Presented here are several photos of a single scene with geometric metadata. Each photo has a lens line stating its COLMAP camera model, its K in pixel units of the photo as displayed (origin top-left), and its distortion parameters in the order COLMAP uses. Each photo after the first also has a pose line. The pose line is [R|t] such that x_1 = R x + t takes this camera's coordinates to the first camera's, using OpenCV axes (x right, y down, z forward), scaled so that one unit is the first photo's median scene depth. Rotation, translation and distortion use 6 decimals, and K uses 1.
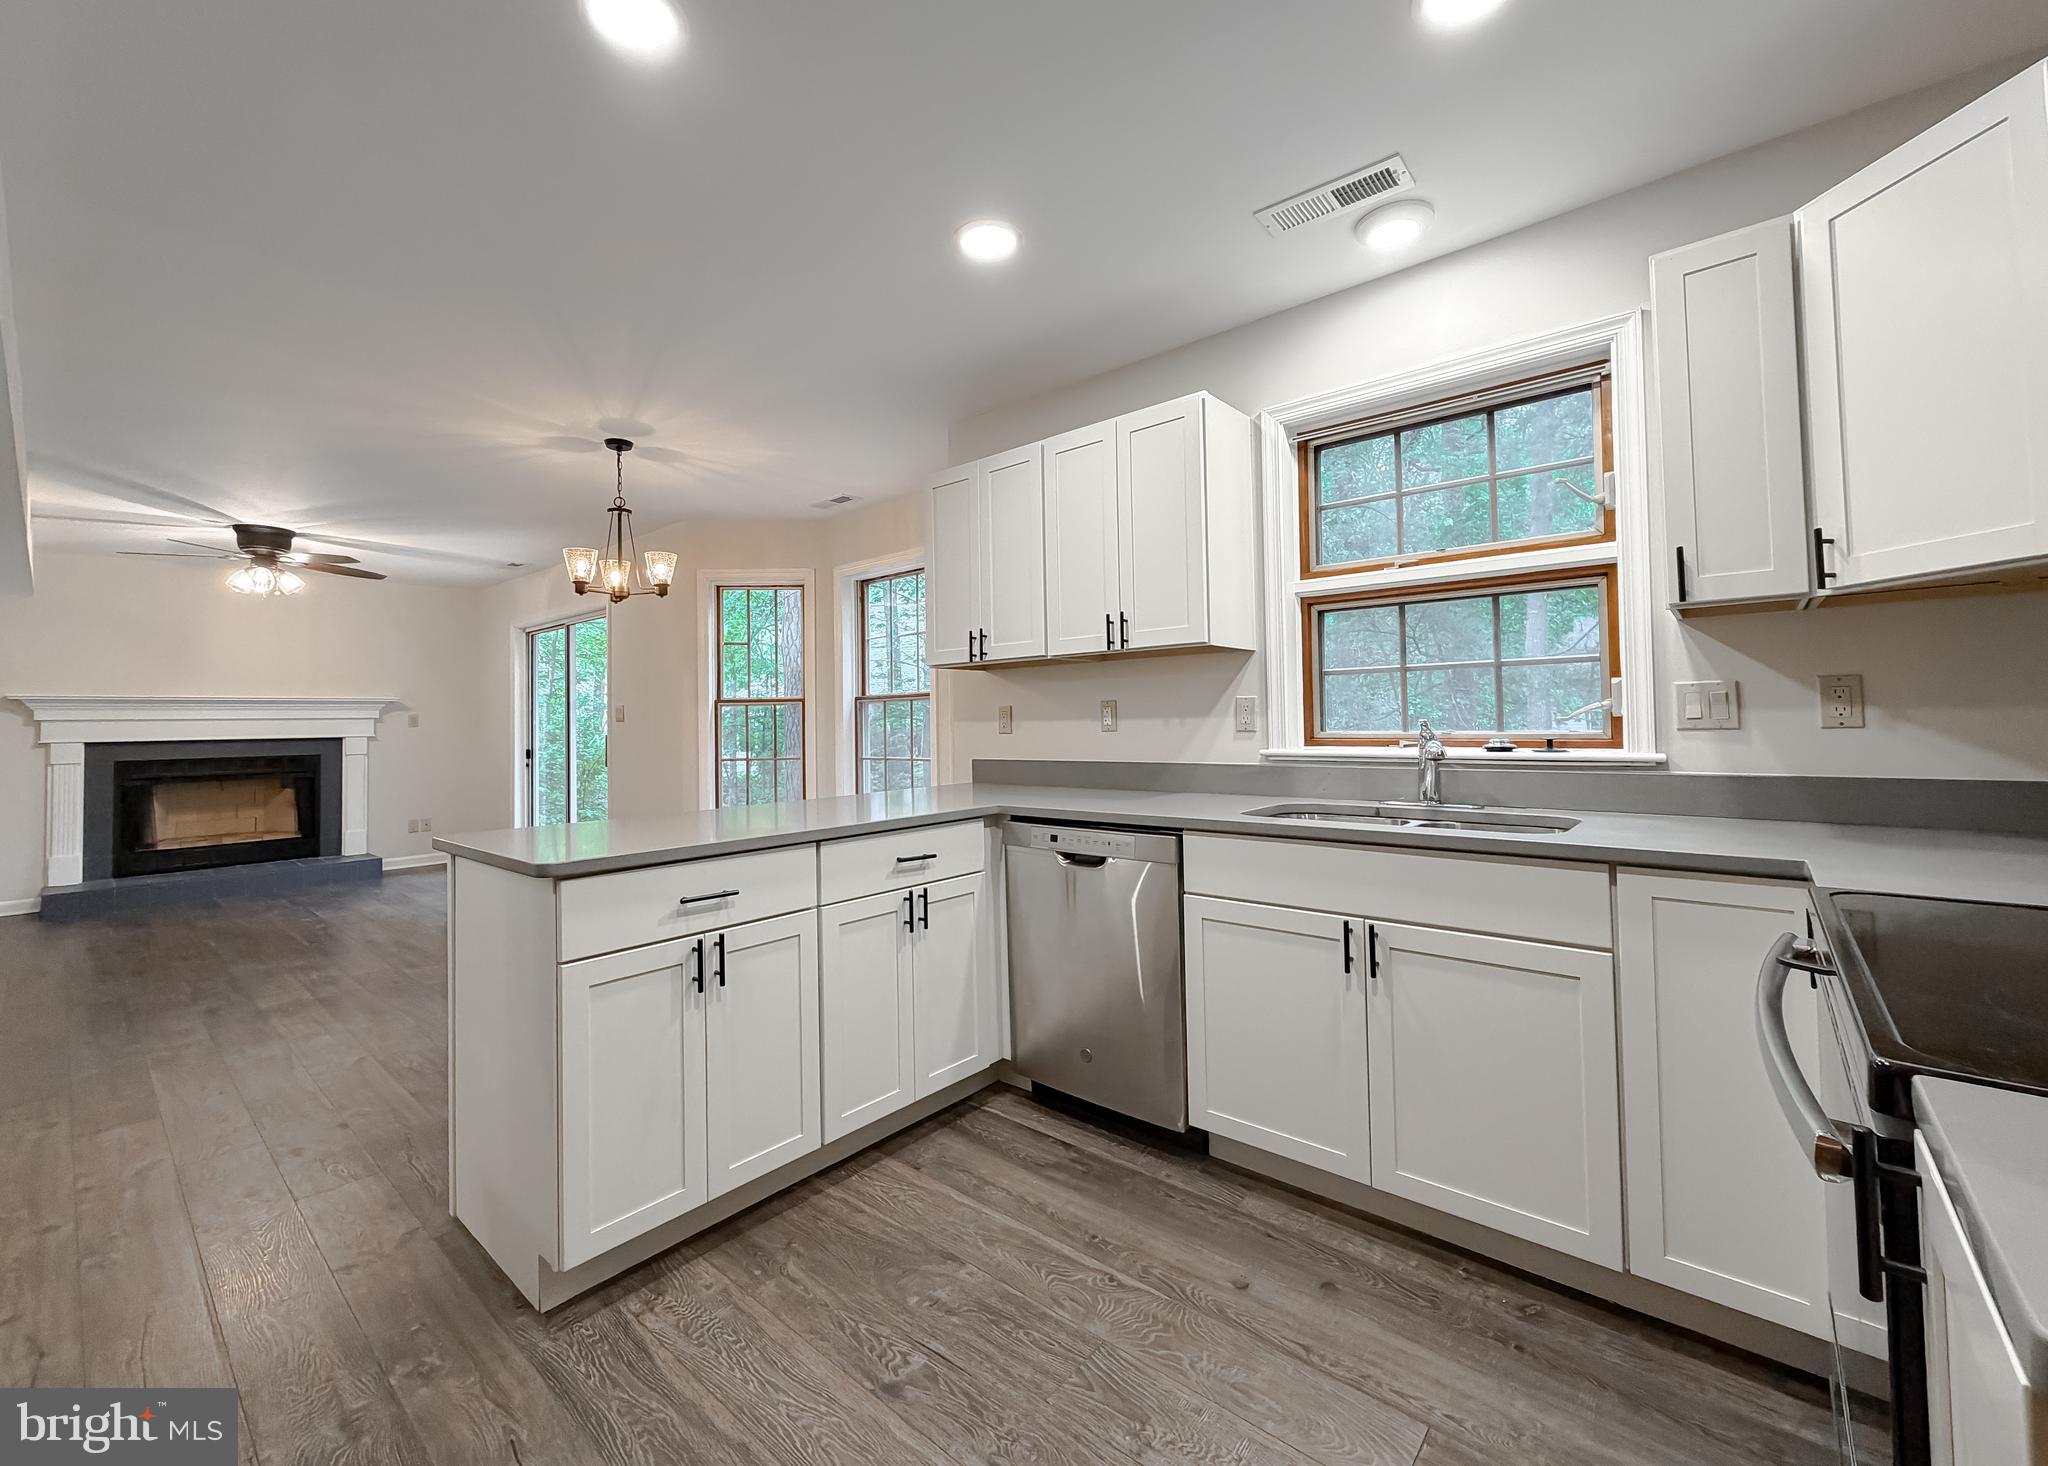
lens RADIAL K [[839.4, 0, 1018.2], [0, 839.4, 697.2], [0, 0, 1]] dist [-0.000958, -0.000008]
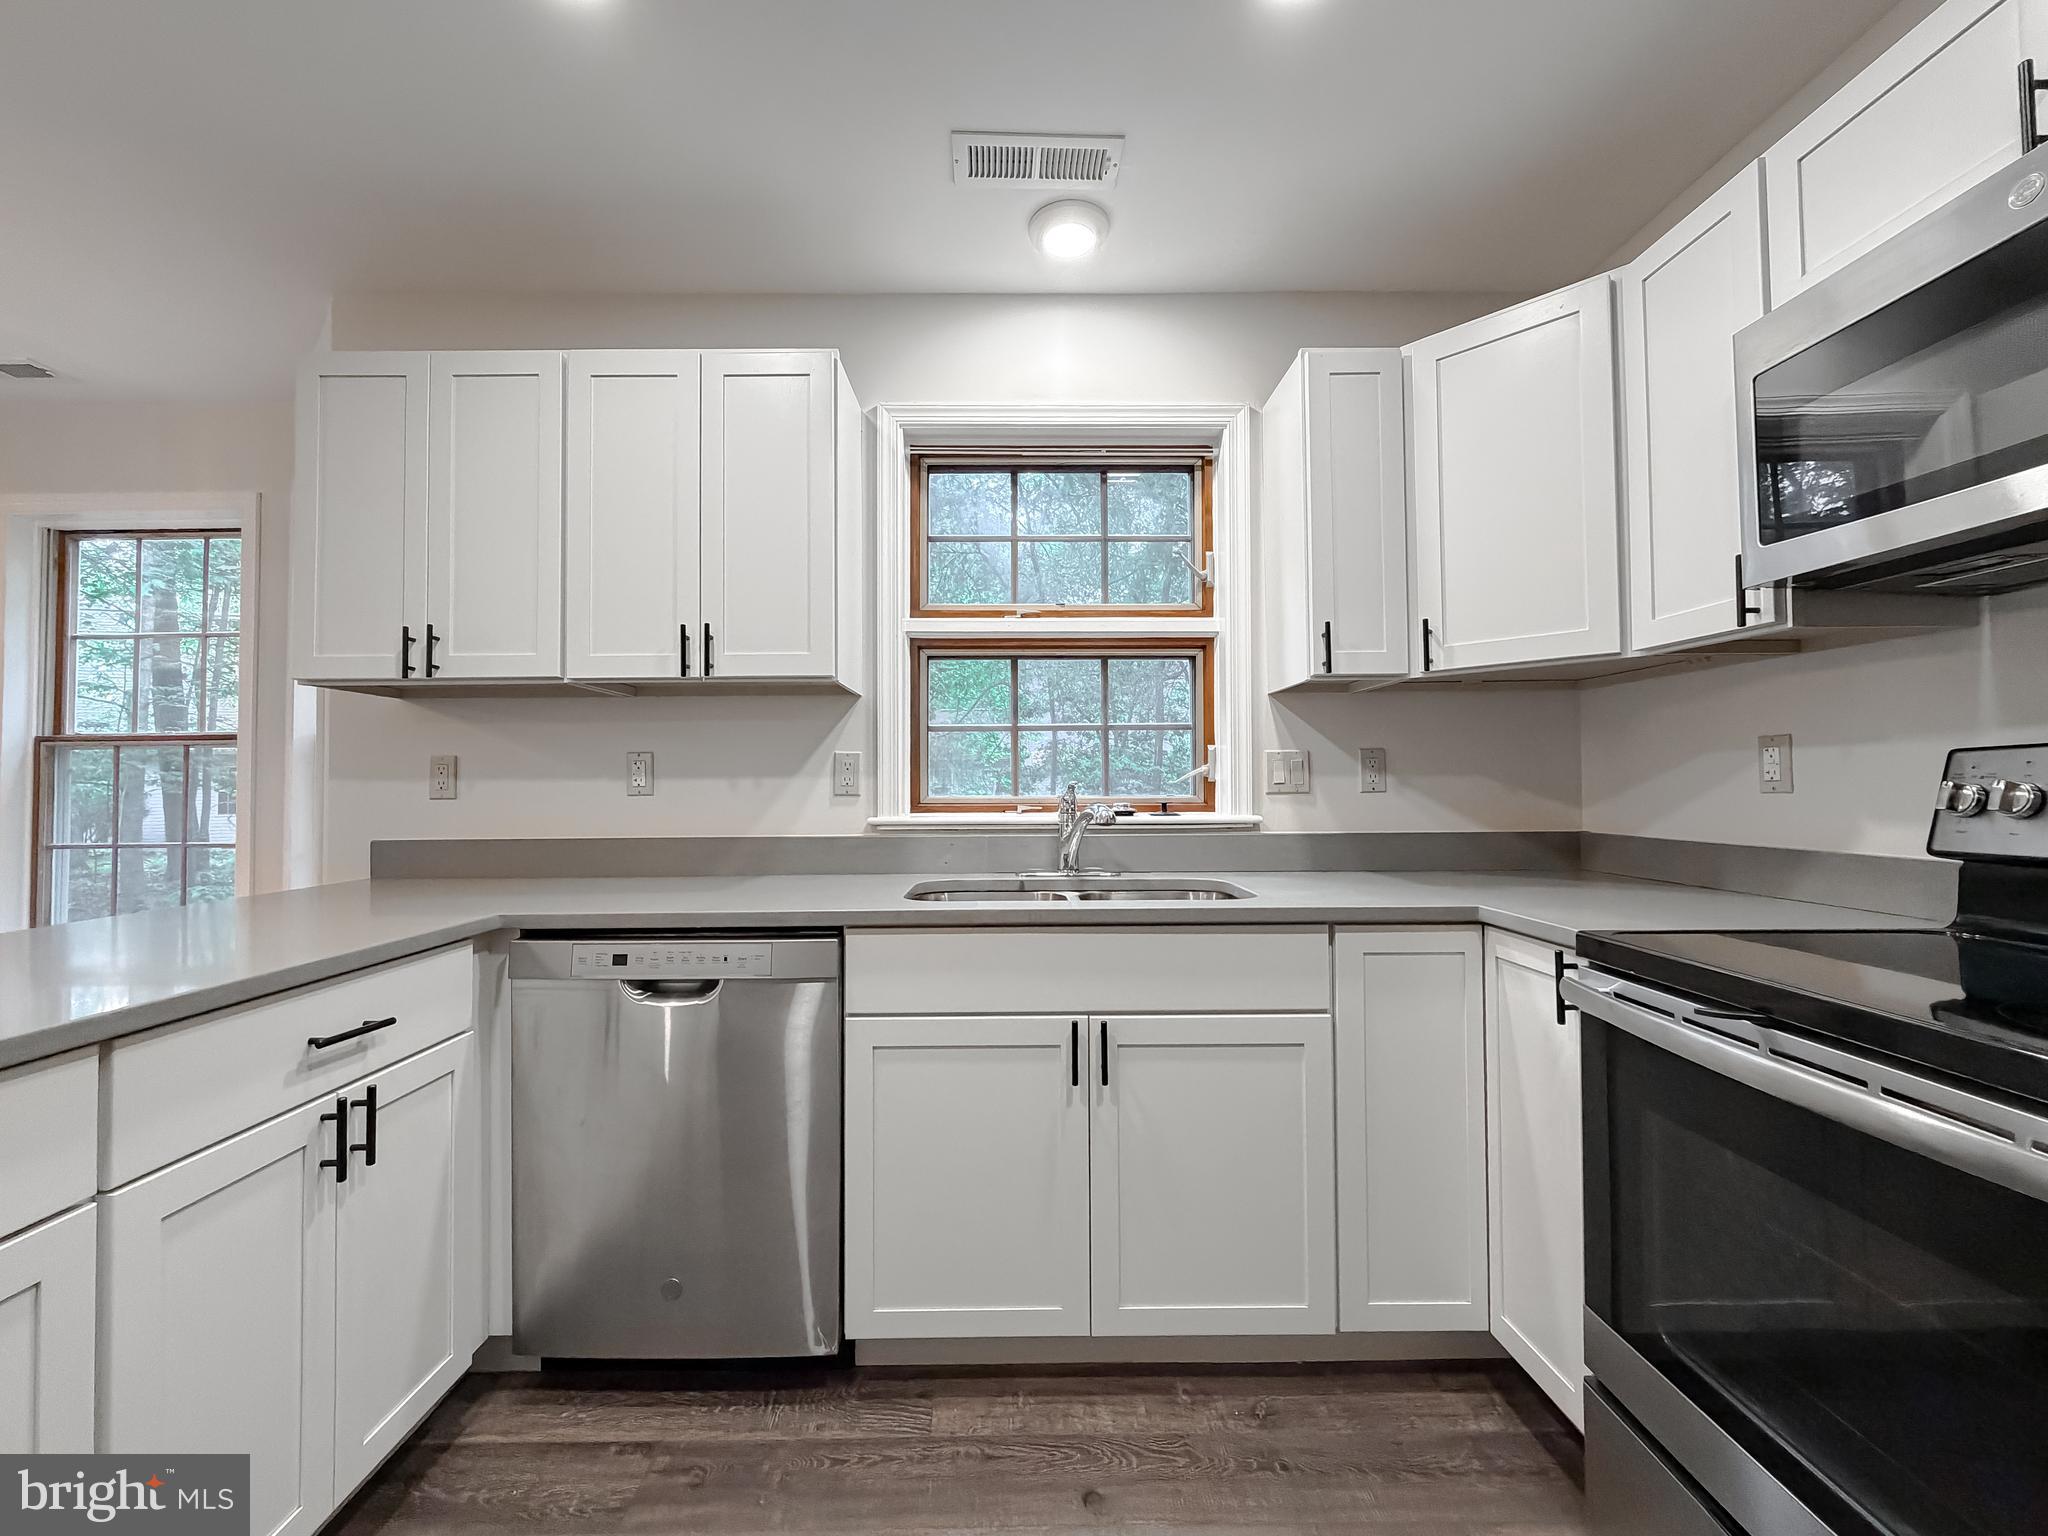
lens RADIAL K [[840.4, 0, 1022.2], [0, 840.4, 764.8], [0, 0, 1]] dist [-0.001341, 0.000190]
pose [[0.748691, 0.030757, 0.662206, -0.151205], [-0.026114, 0.999516, -0.016898, 0.023009], [-0.662405, -0.004641, 0.749131, 0.317383]]
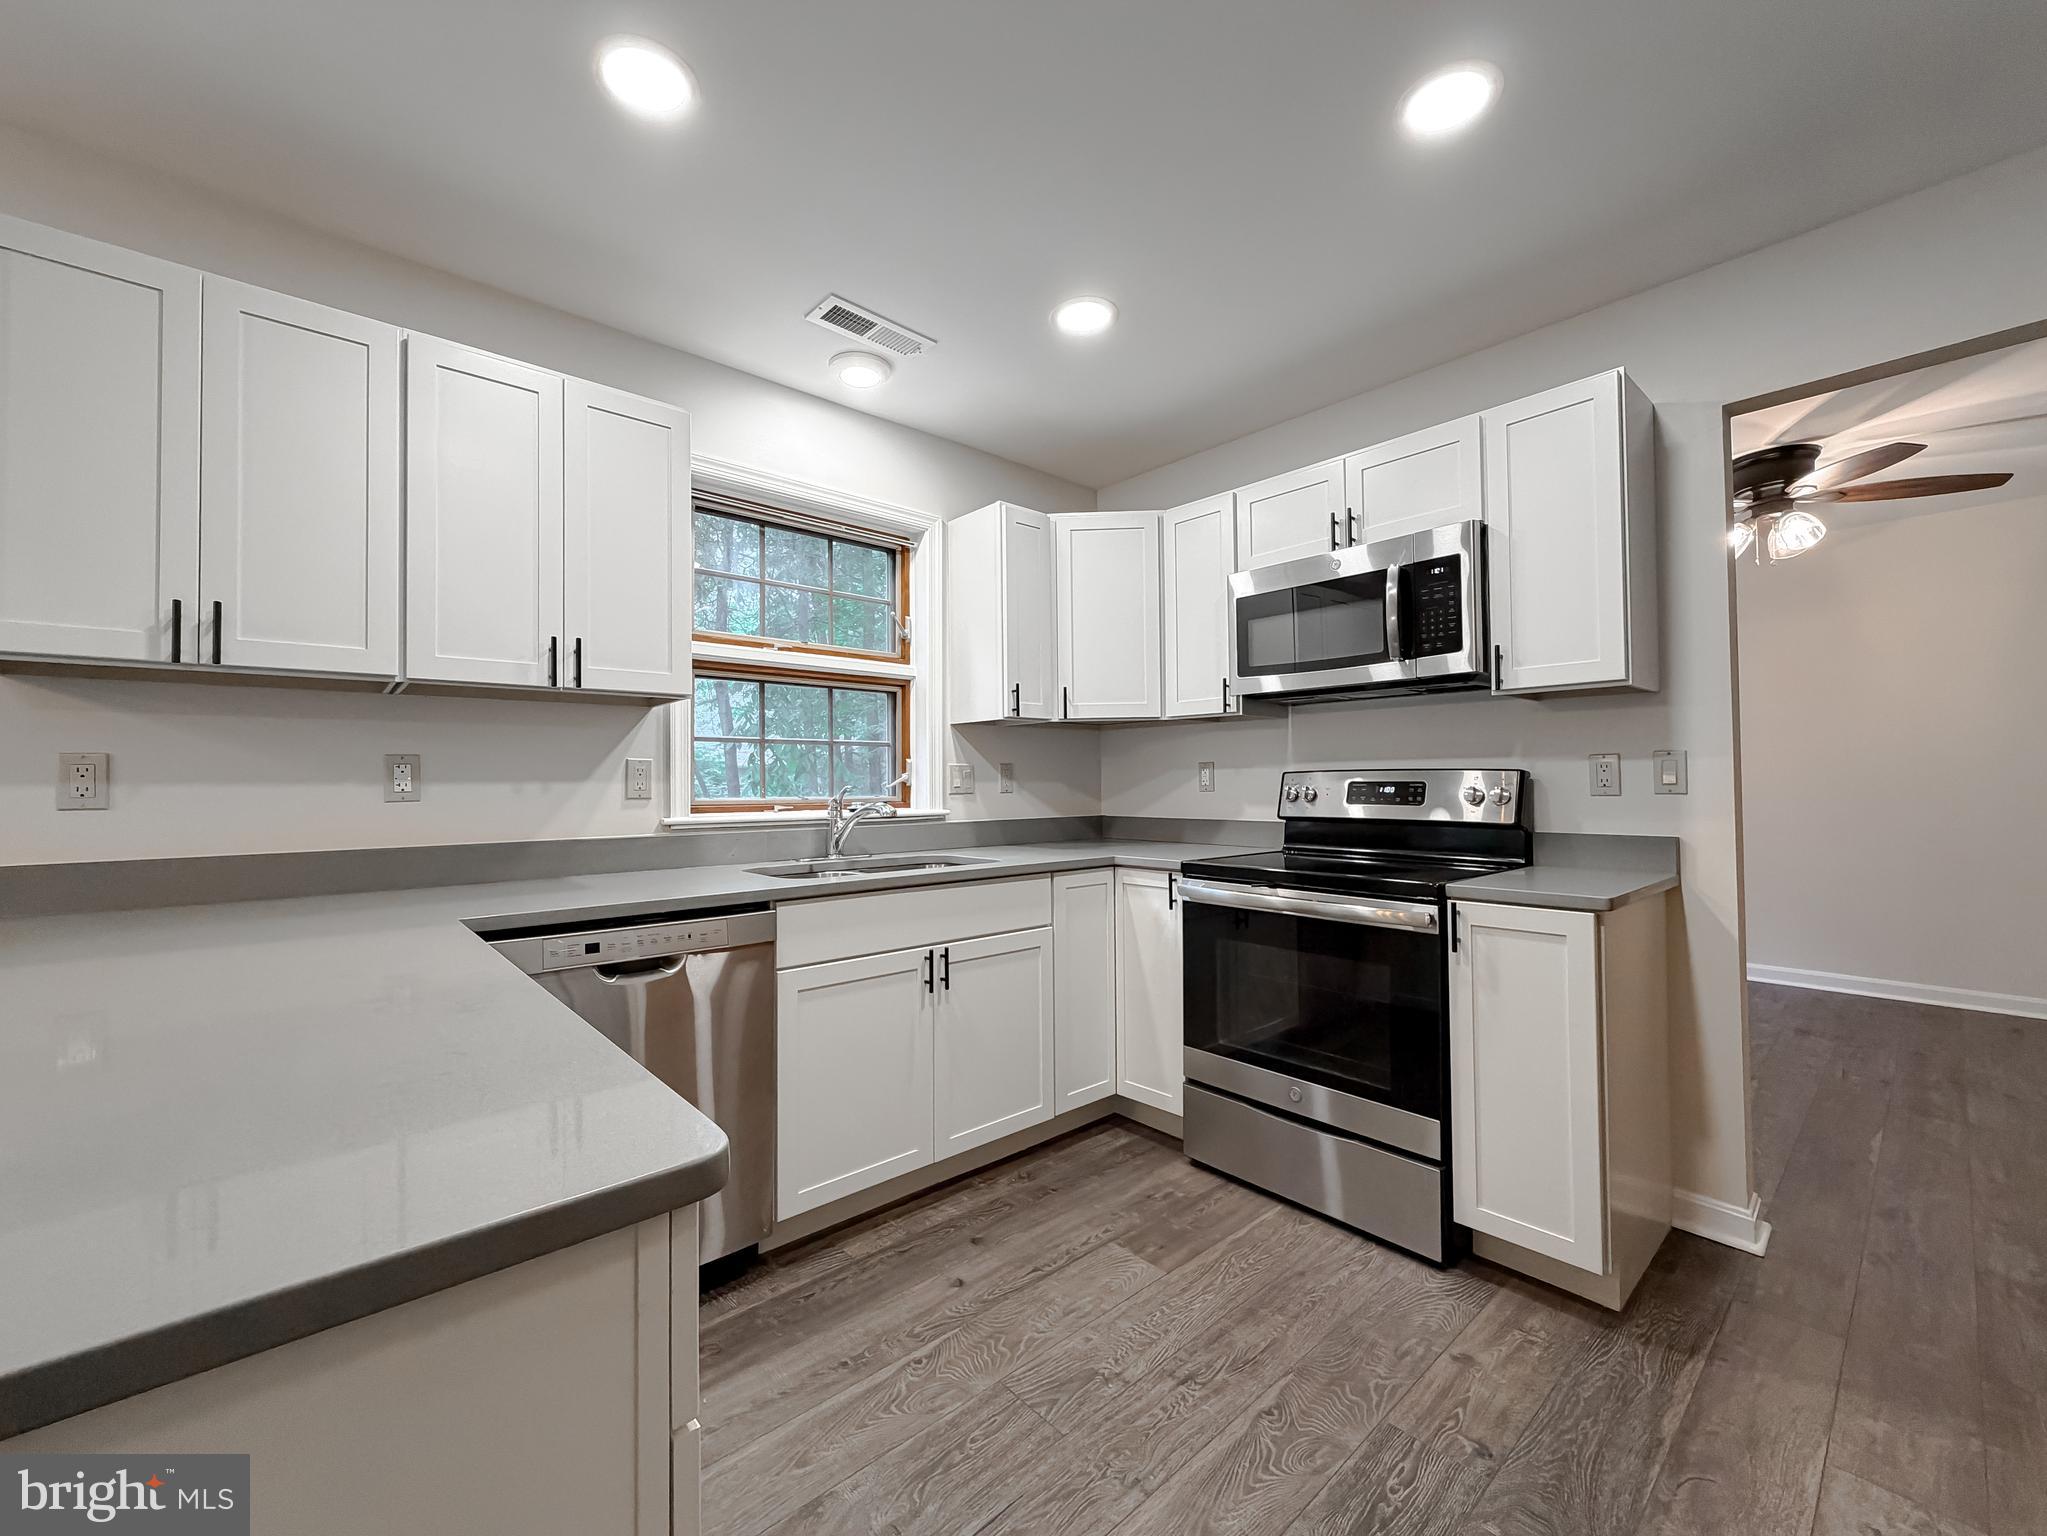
lens RADIAL K [[820.2, 0, 1027.0], [0, 820.2, 766.7], [0, 0, 1]] dist [-0.000230, -0.000107]
pose [[0.125484, 0.038608, 0.991344, -0.585079], [-0.022376, 0.999098, -0.036077, 0.032268], [-0.991843, -0.017656, 0.126234, 0.544265]]
